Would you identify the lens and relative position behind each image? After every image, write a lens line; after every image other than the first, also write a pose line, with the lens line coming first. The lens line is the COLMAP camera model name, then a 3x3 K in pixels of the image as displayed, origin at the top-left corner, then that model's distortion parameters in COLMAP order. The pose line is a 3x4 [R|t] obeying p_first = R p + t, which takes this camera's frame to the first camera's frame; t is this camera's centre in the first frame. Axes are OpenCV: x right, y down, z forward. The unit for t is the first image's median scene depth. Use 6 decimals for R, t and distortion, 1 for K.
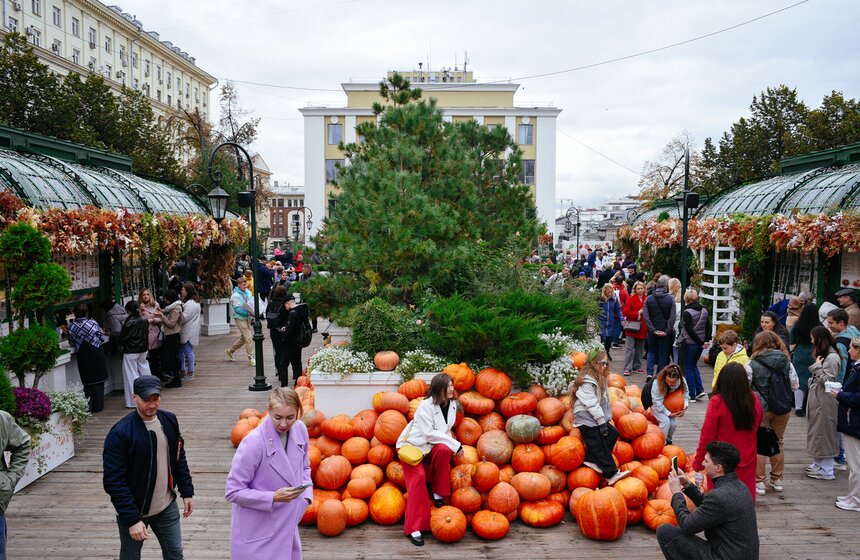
lens RADIAL K [[691.8, 0, 430.0], [0, 691.8, 280.0], [0, 0, 1]] dist [-0.081449, 0.076821]
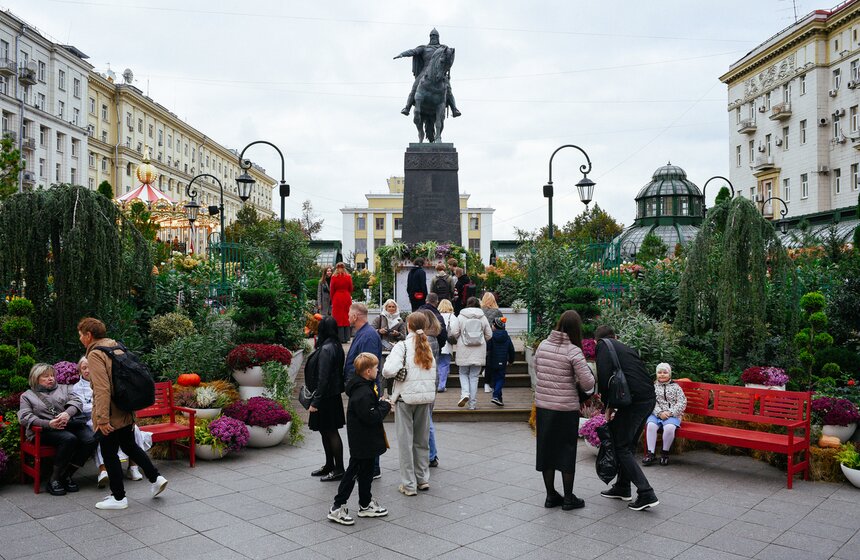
lens RADIAL K [[691.8, 0, 430.0], [0, 691.8, 280.0], [0, 0, 1]] dist [-0.081449, 0.076821]
pose [[0.999409, -0.006295, 0.033802, -0.029881], [0.008651, 0.997509, -0.070014, 0.047554], [-0.033277, 0.070265, 0.996973, -0.731424]]
